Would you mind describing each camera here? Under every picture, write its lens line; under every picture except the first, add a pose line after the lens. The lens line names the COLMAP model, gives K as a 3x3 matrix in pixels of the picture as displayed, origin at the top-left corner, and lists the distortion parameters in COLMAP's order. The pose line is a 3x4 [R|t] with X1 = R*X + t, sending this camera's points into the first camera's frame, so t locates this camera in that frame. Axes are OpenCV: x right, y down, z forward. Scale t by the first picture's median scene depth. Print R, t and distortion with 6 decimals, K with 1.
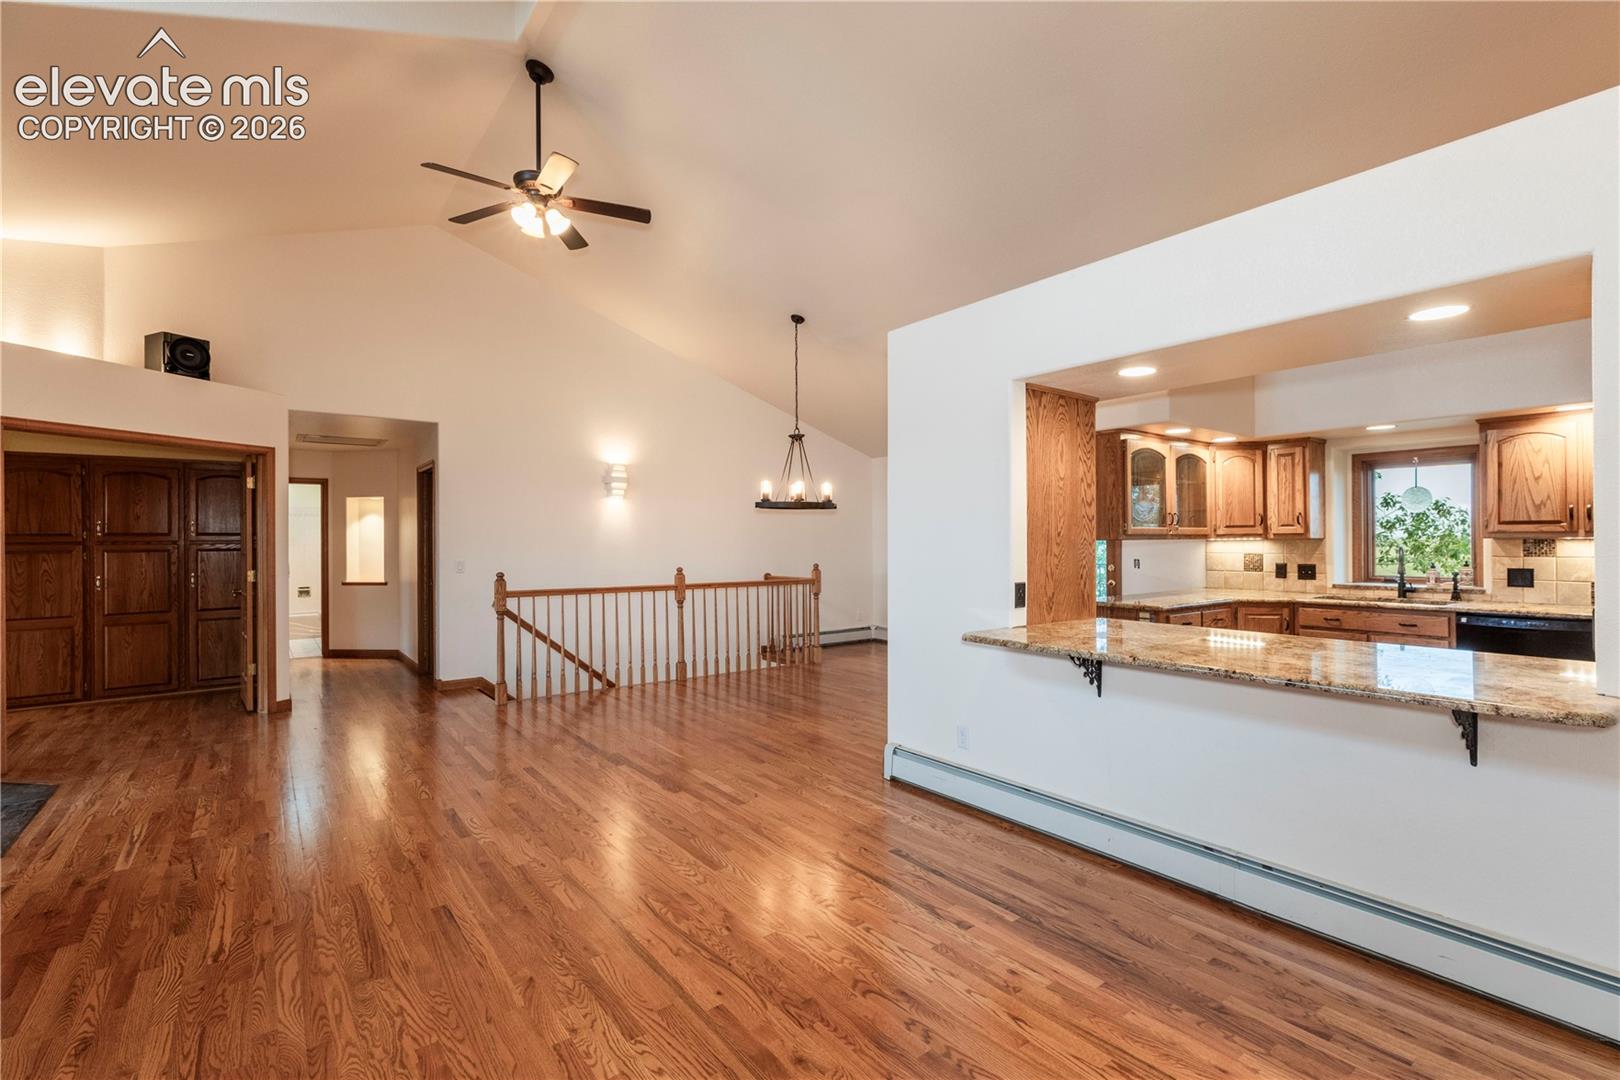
lens RADIAL K [[729.1, 0, 819.6], [0, 729.1, 538.5], [0, 0, 1]] dist [0.008021, -0.000430]
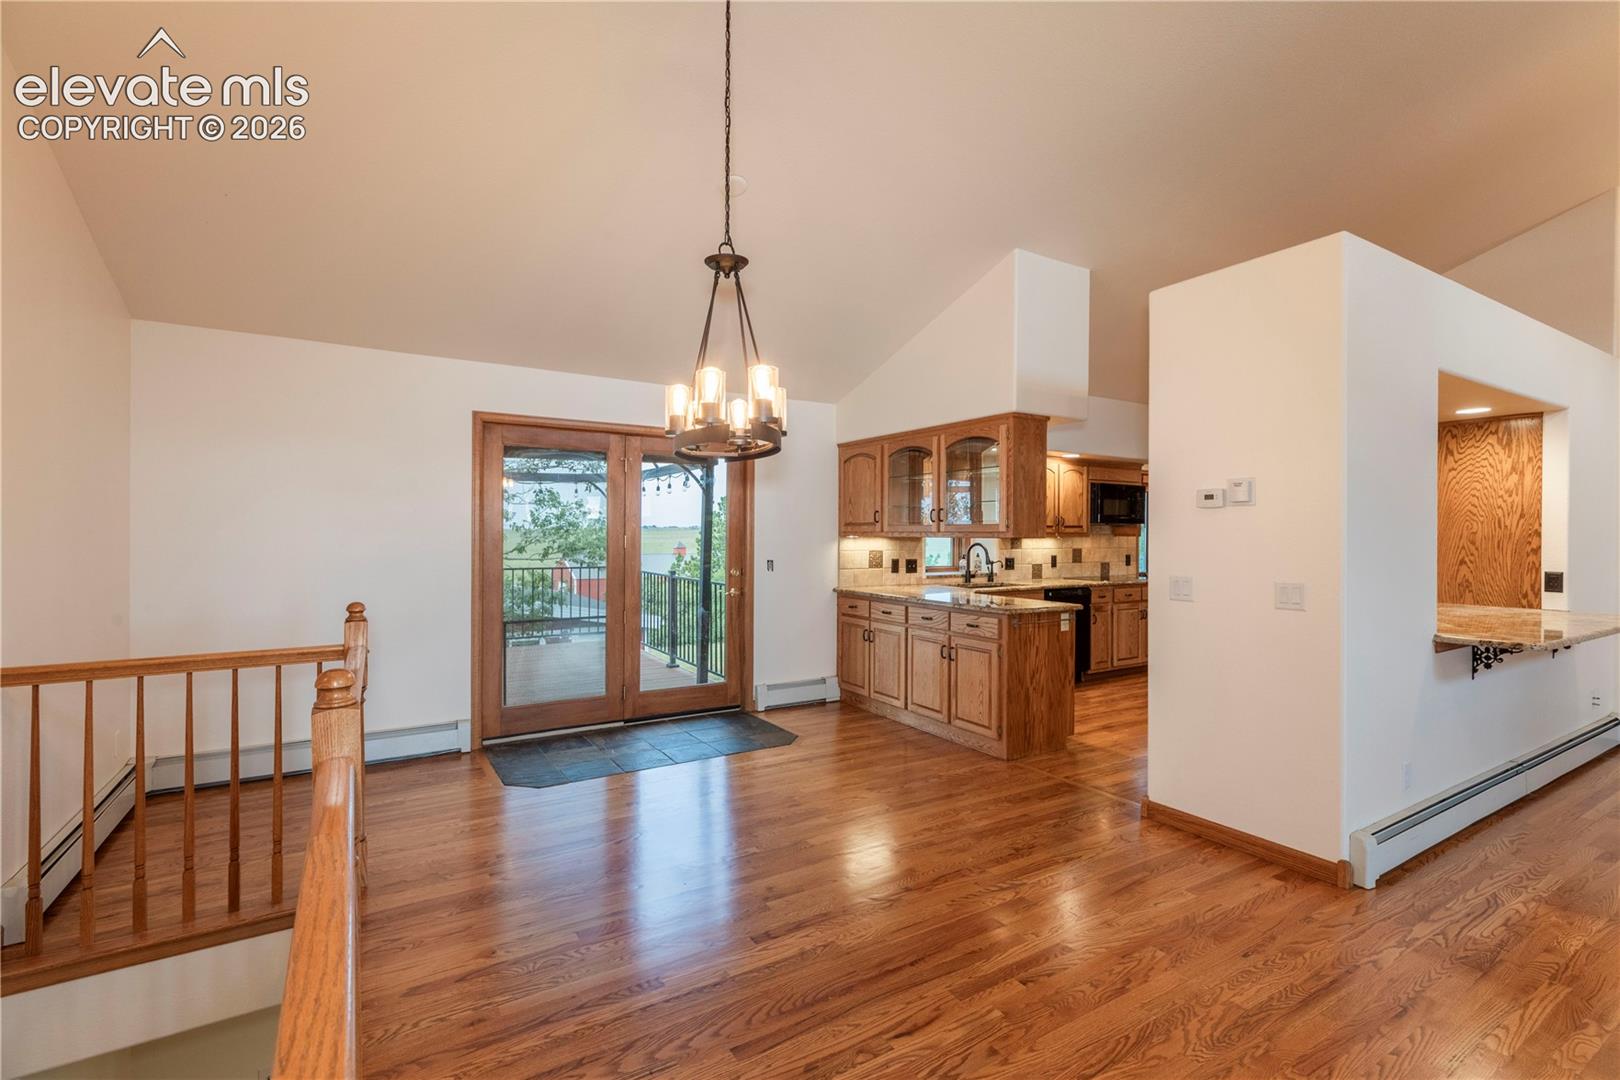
lens RADIAL K [[729.1, 0, 817.0], [0, 729.1, 536.9], [0, 0, 1]] dist [0.008021, -0.000430]
pose [[0.096706, 0.002627, 0.995310, -0.554528], [-0.006095, 0.999979, -0.002047, 0.005196], [-0.995294, -0.005868, 0.096720, 1.254041]]
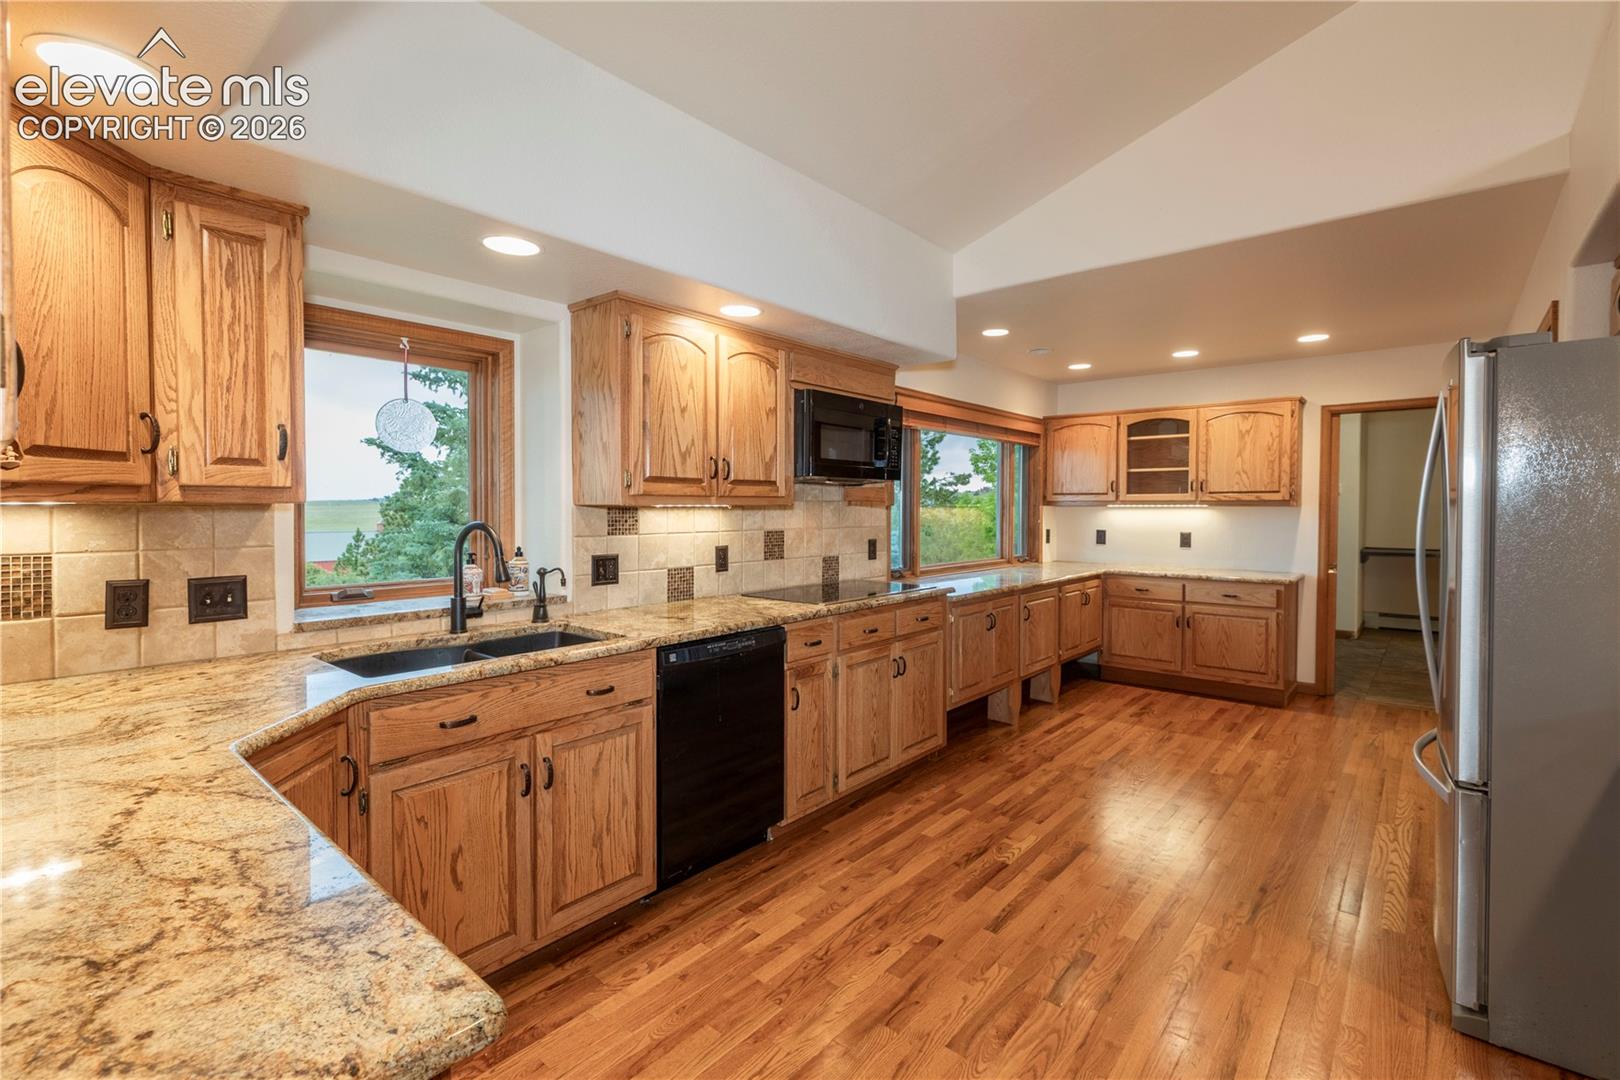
lens RADIAL K [[729.1, 0, 817.8], [0, 729.1, 525.6], [0, 0, 1]] dist [0.008021, -0.000430]
pose [[-0.215955, -0.018624, 0.976226, 0.320918], [-0.002027, 0.999824, 0.018625, 0.004583], [-0.976401, 0.002043, -0.215955, 0.964696]]
